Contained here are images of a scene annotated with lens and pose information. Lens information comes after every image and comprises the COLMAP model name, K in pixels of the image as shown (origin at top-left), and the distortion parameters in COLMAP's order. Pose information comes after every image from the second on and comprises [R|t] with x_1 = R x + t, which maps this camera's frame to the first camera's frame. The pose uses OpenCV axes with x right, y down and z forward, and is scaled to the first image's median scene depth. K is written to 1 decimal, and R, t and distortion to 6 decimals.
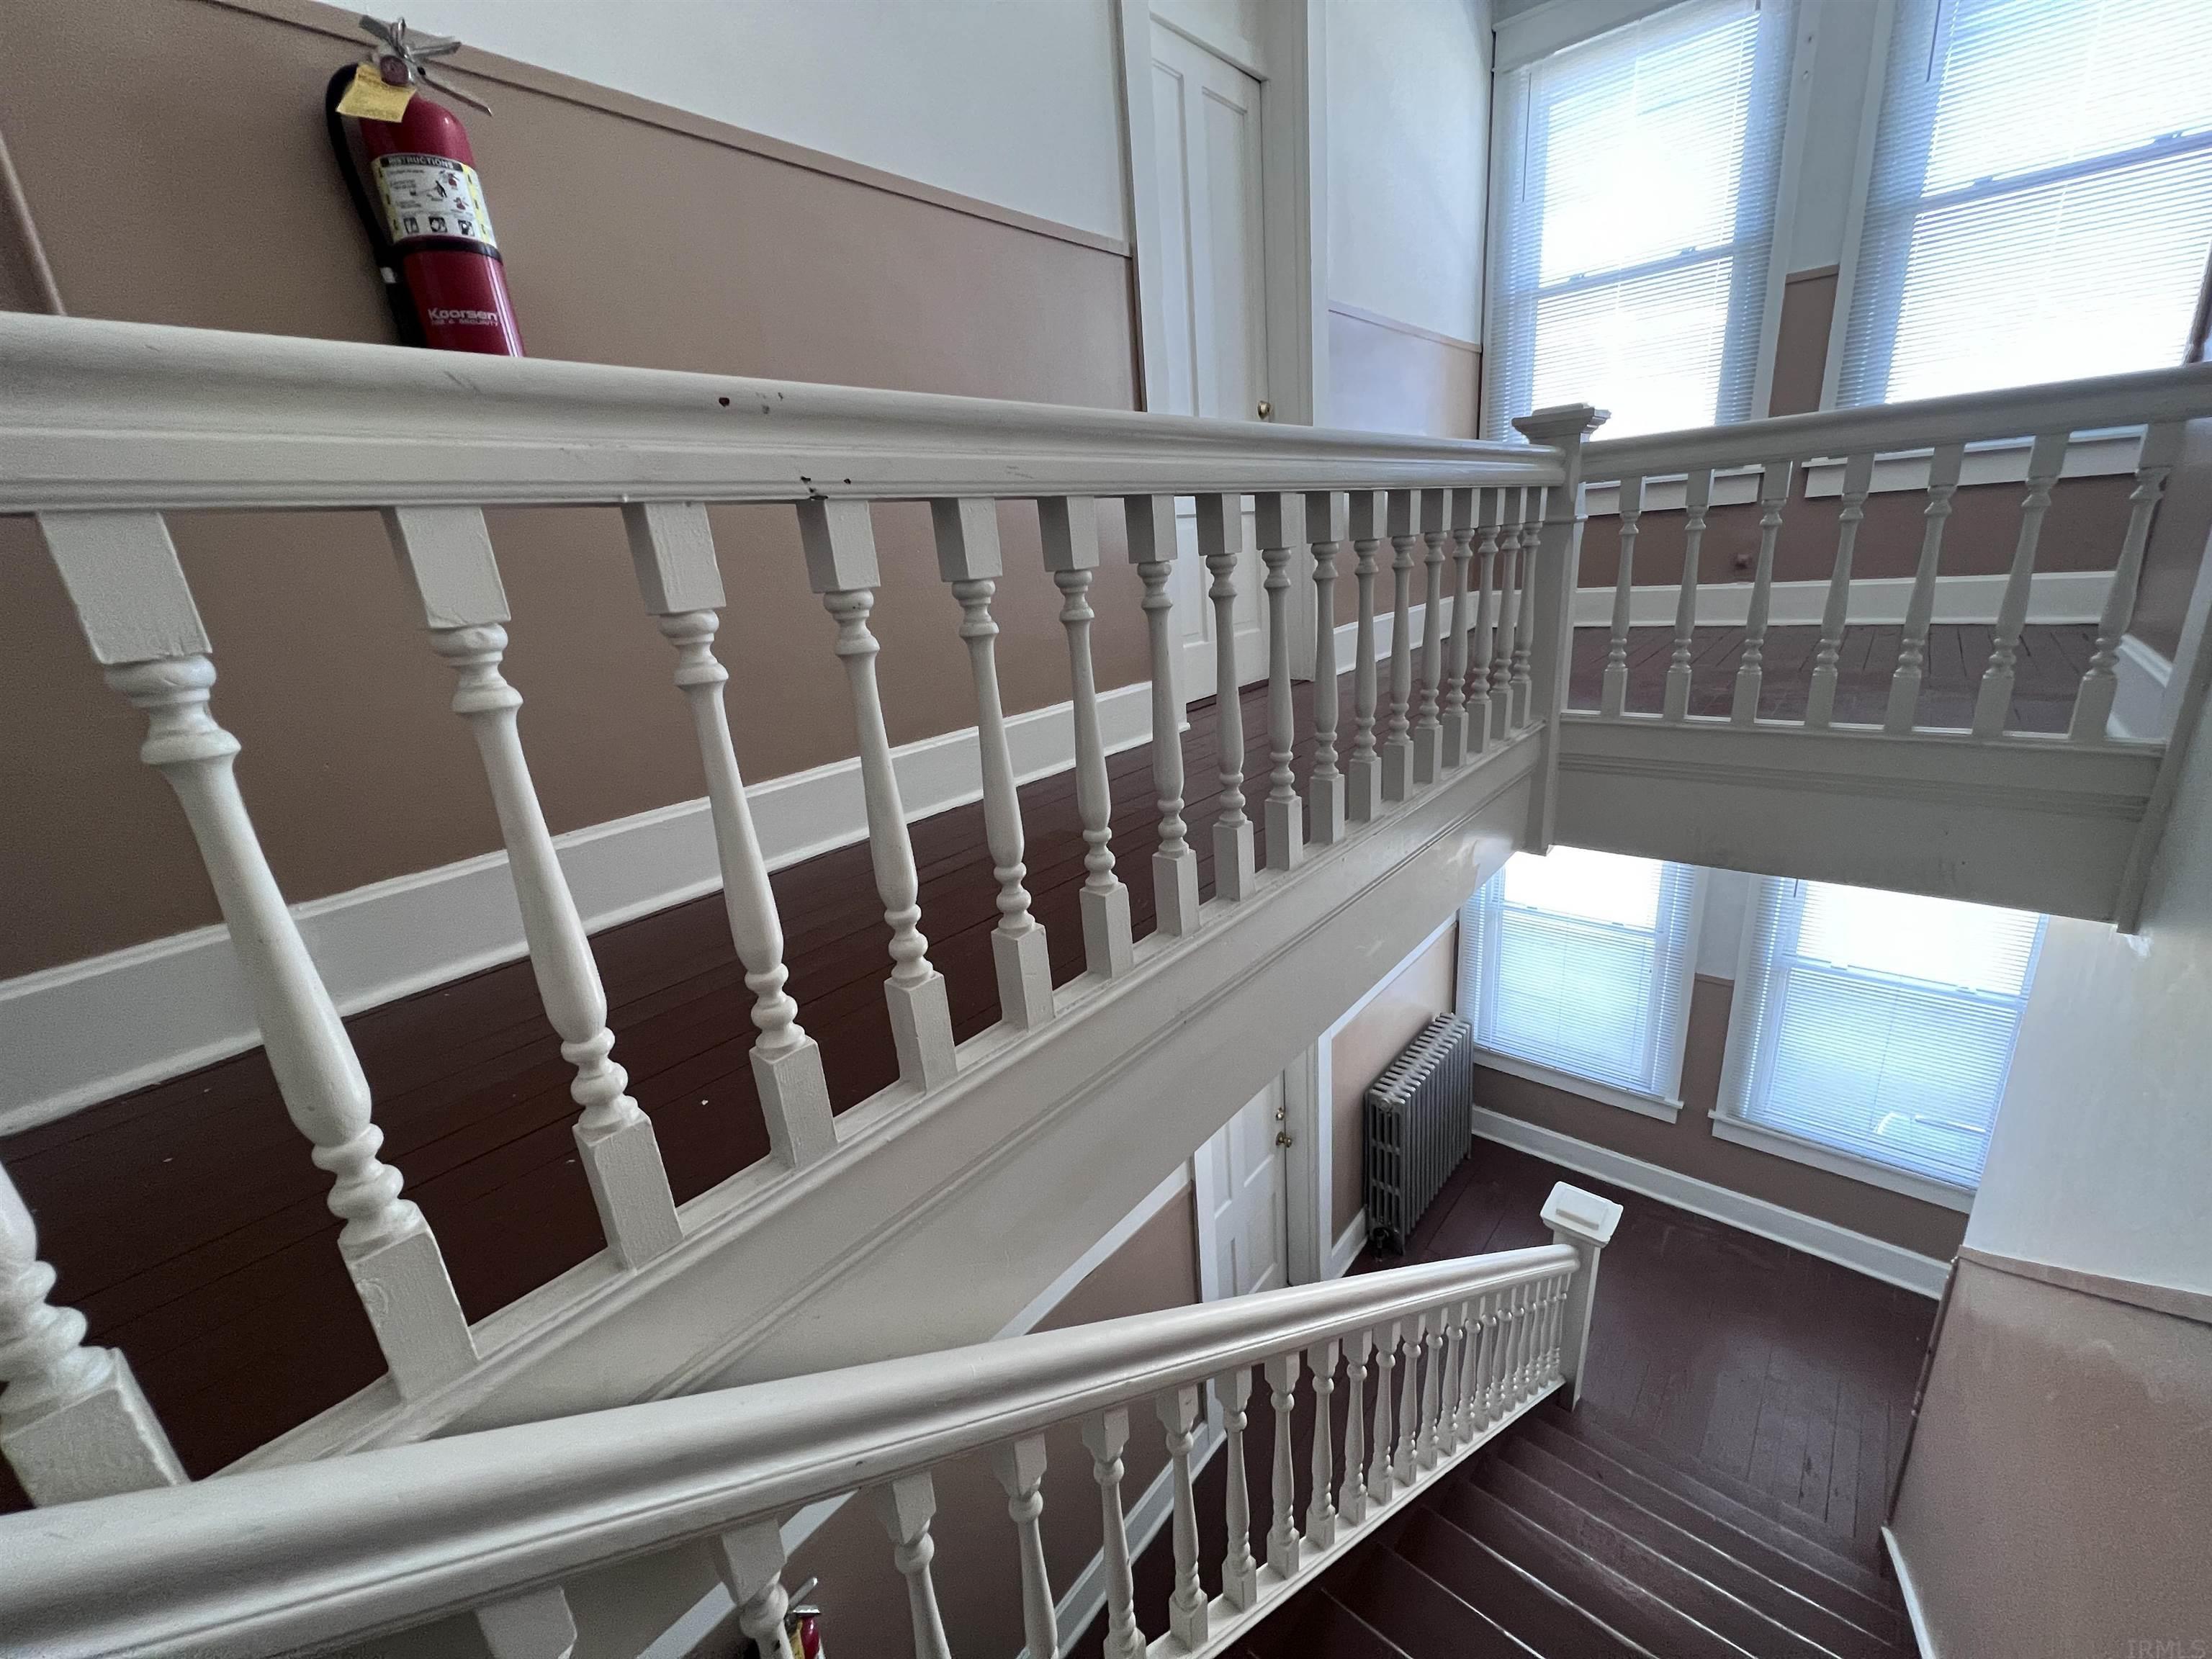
lens RADIAL K [[889.2, 0, 1106.0], [0, 889.2, 829.5], [0, 0, 1]] dist [-0.000747, 0.000004]
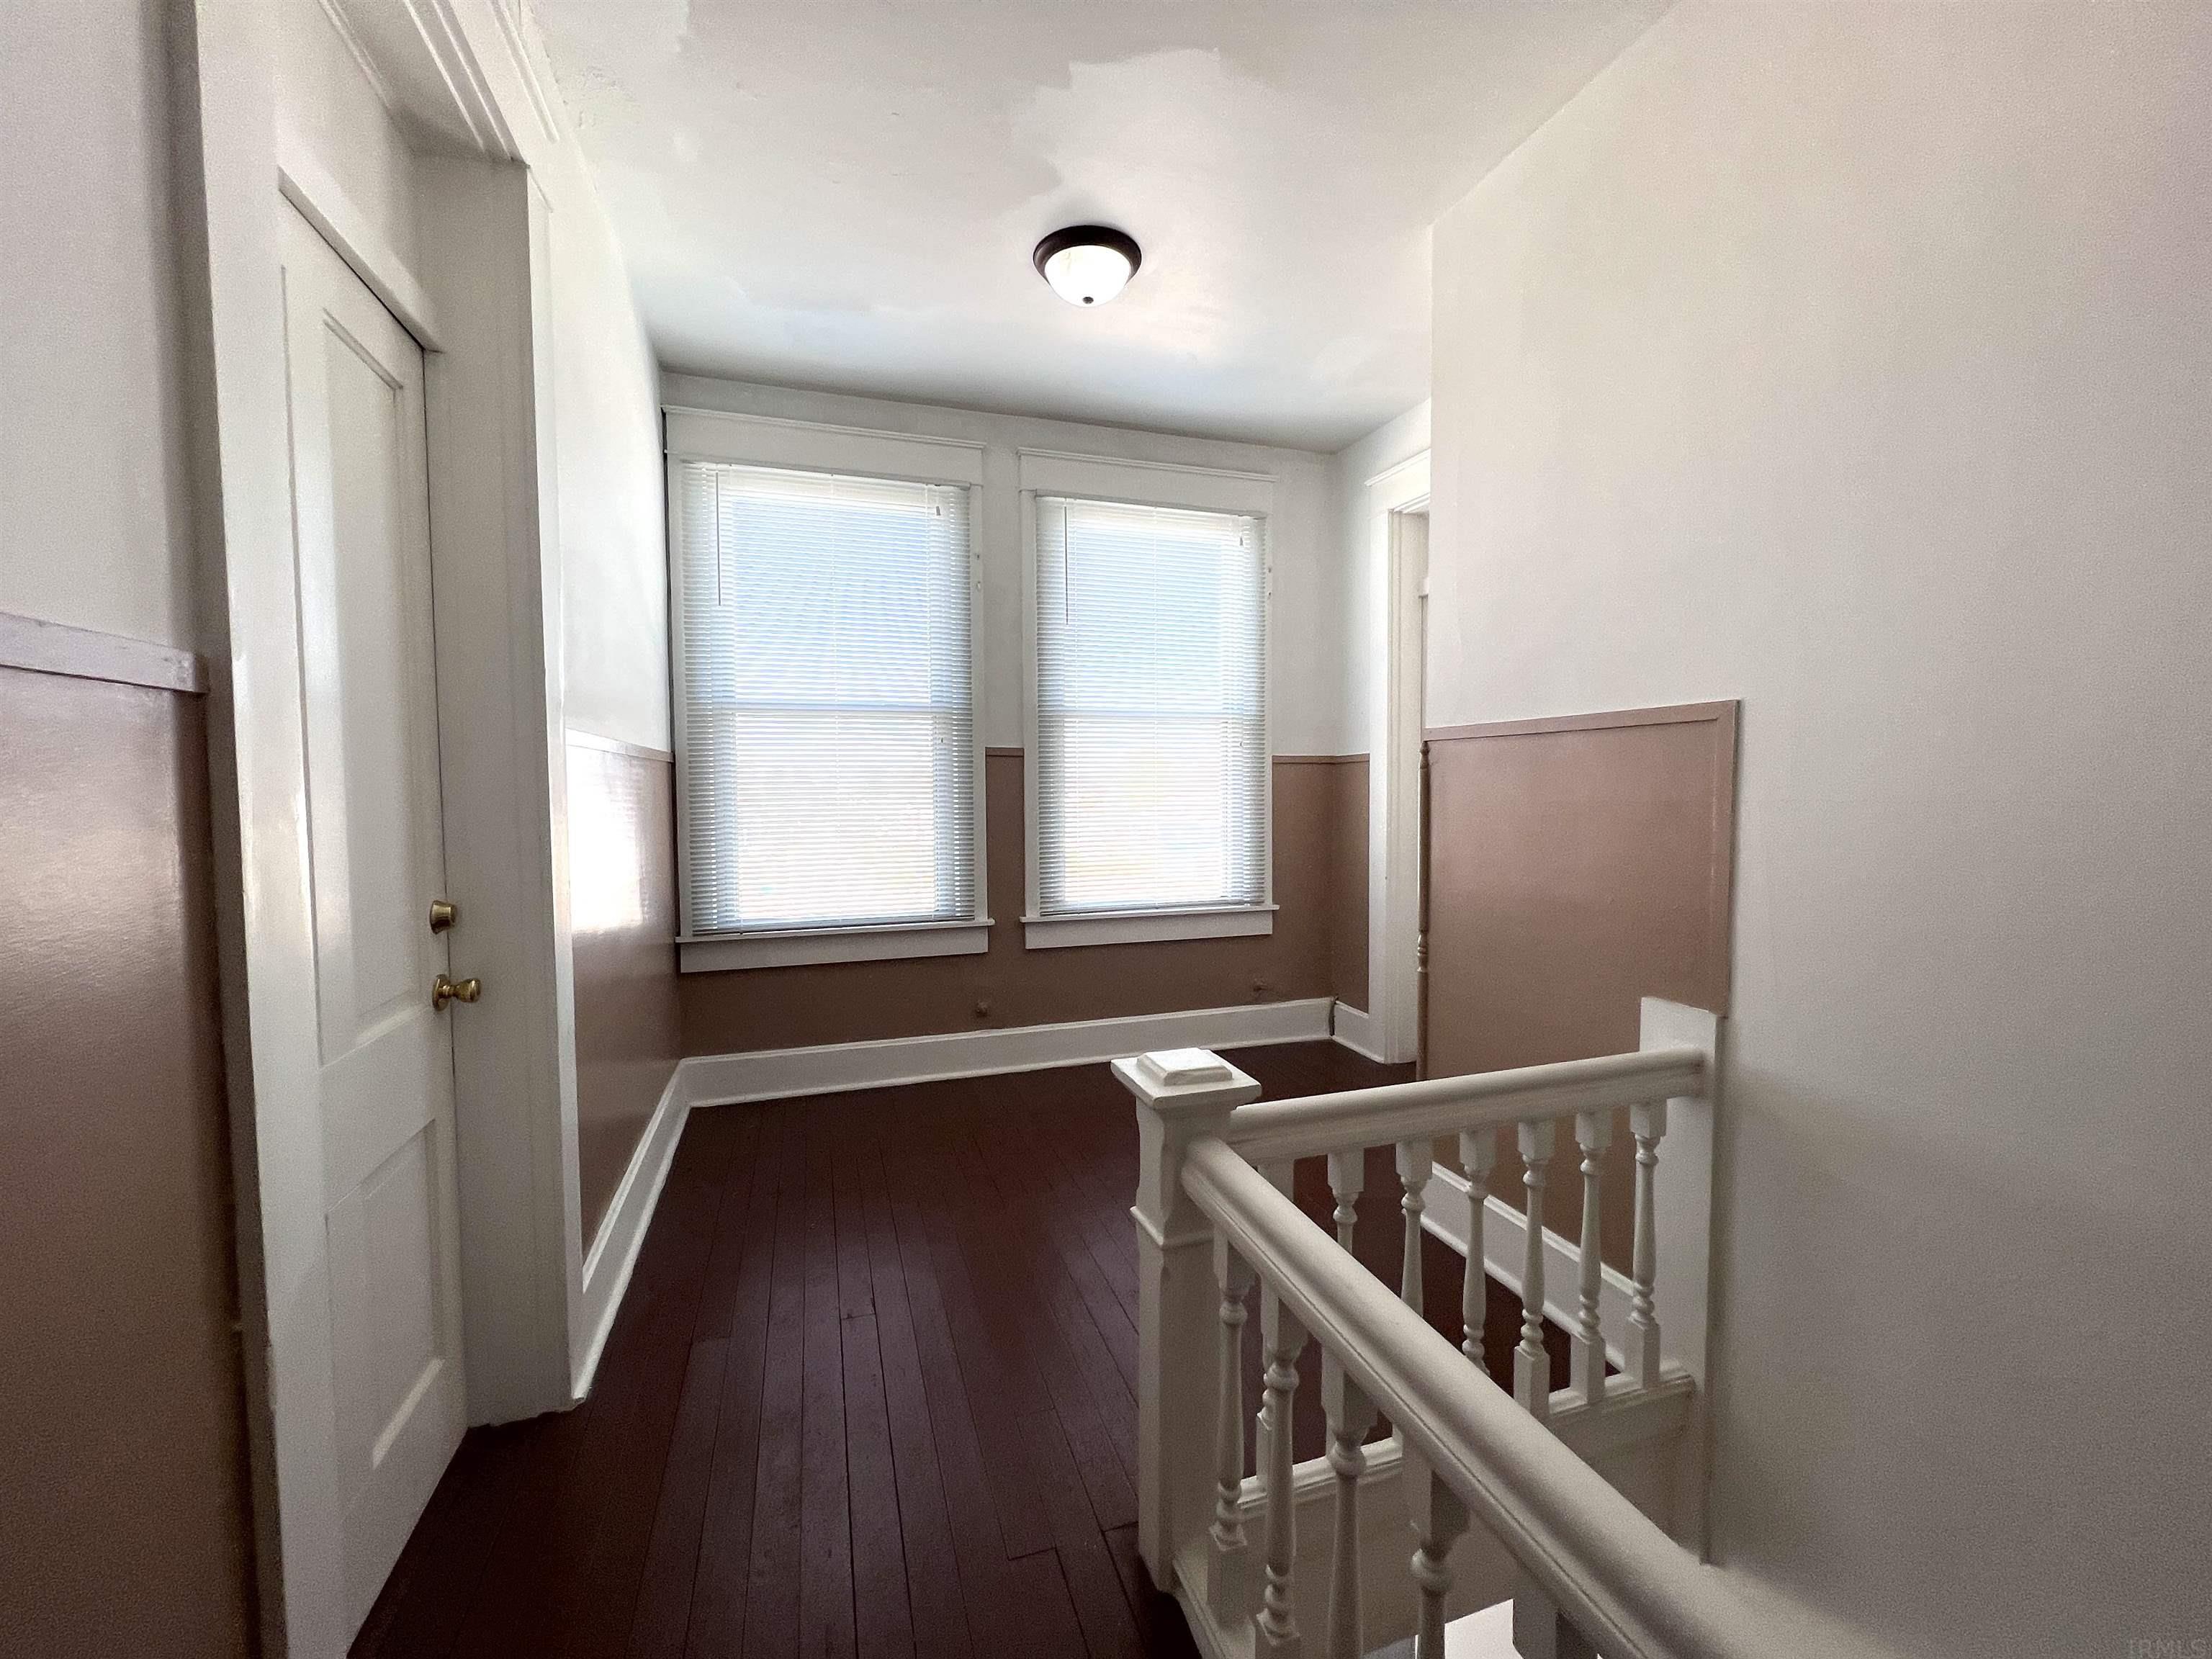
lens RADIAL K [[894.7, 0, 1106.0], [0, 894.7, 829.5], [0, 0, 1]] dist [-0.003126, -0.000649]
pose [[0.516866, 0.036904, 0.855270, -0.047946], [0.224514, 0.958256, -0.177028, -0.317526], [-0.826101, 0.283520, 0.487005, 0.404785]]
